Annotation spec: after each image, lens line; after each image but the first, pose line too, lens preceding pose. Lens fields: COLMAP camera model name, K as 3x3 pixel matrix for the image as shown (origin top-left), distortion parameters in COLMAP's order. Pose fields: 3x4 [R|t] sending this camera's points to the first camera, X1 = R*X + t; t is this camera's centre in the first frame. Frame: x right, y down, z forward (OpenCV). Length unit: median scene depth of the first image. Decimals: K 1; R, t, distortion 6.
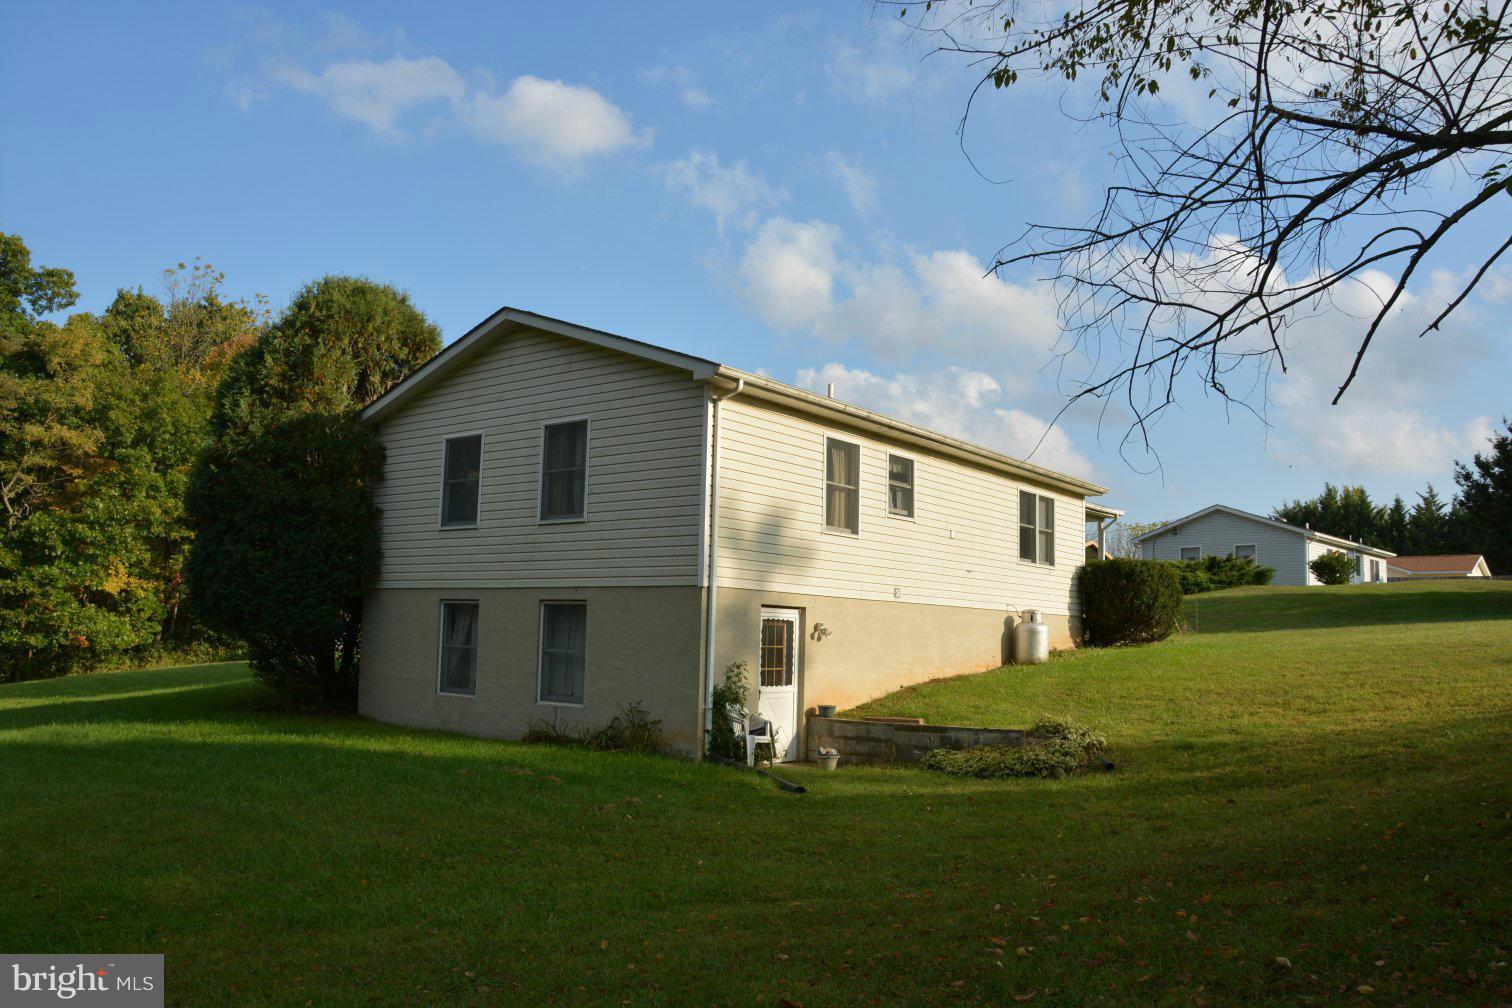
lens RADIAL K [[1182.8, 0, 758.1], [0, 1182.8, 511.8], [0, 0, 1]] dist [-0.166128, 0.122097]
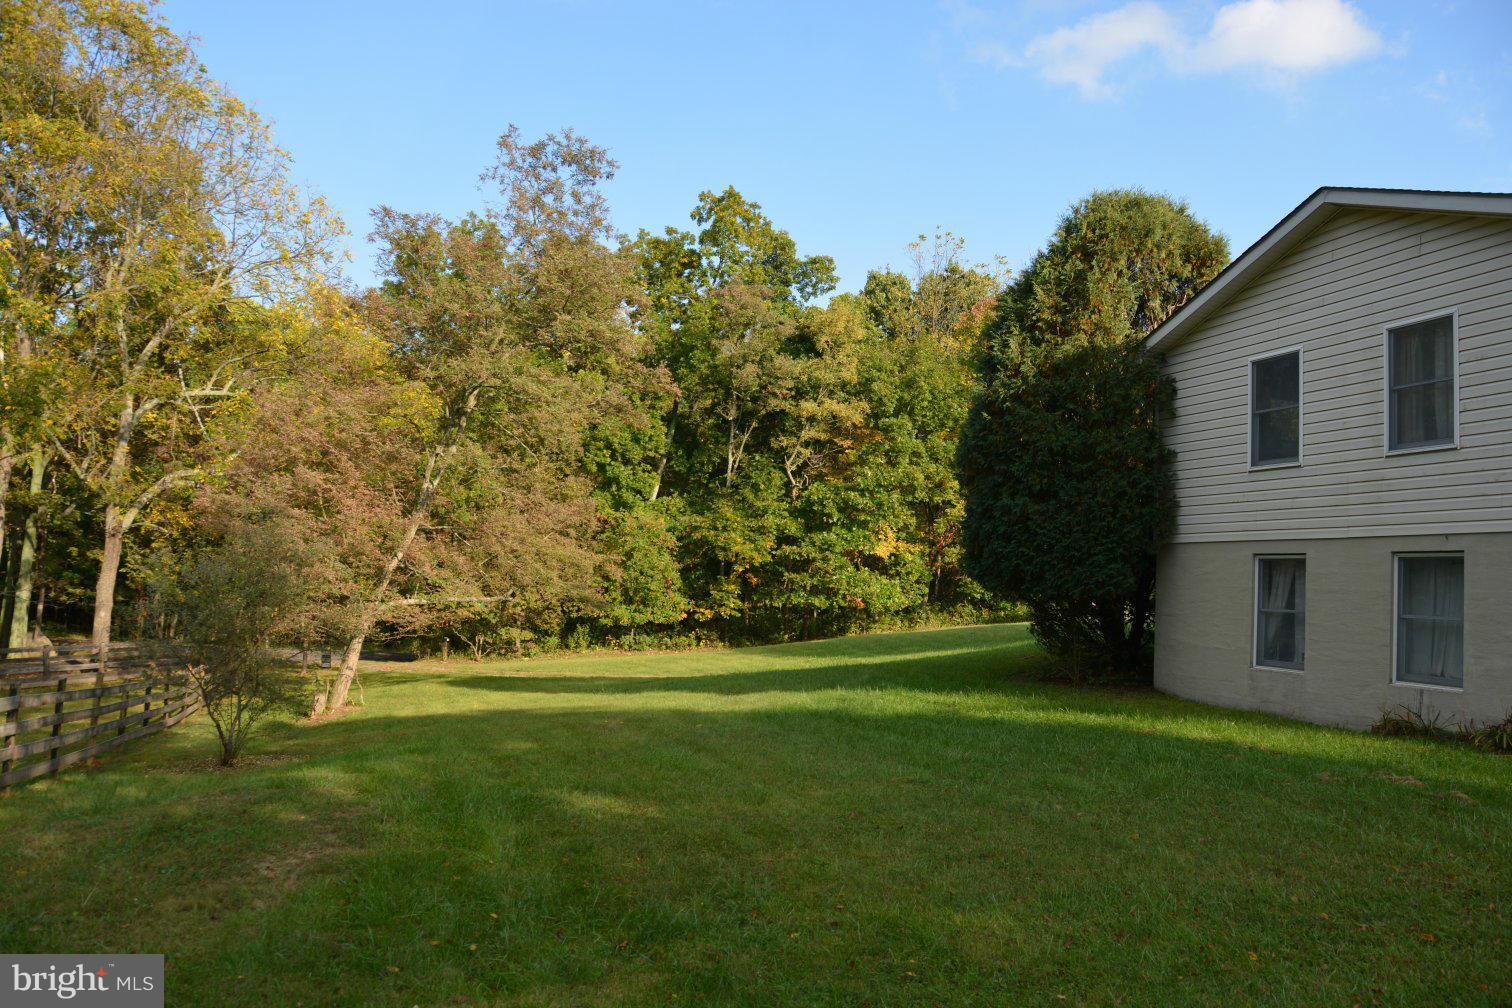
lens RADIAL K [[1182.8, 0, 758.1], [0, 1182.8, 511.8], [0, 0, 1]] dist [-0.166128, 0.122097]
pose [[0.814420, -0.028186, -0.579591, -0.072970], [0.047351, 0.998717, 0.017967, 0.011686], [0.578340, -0.042077, 0.814710, 0.112489]]
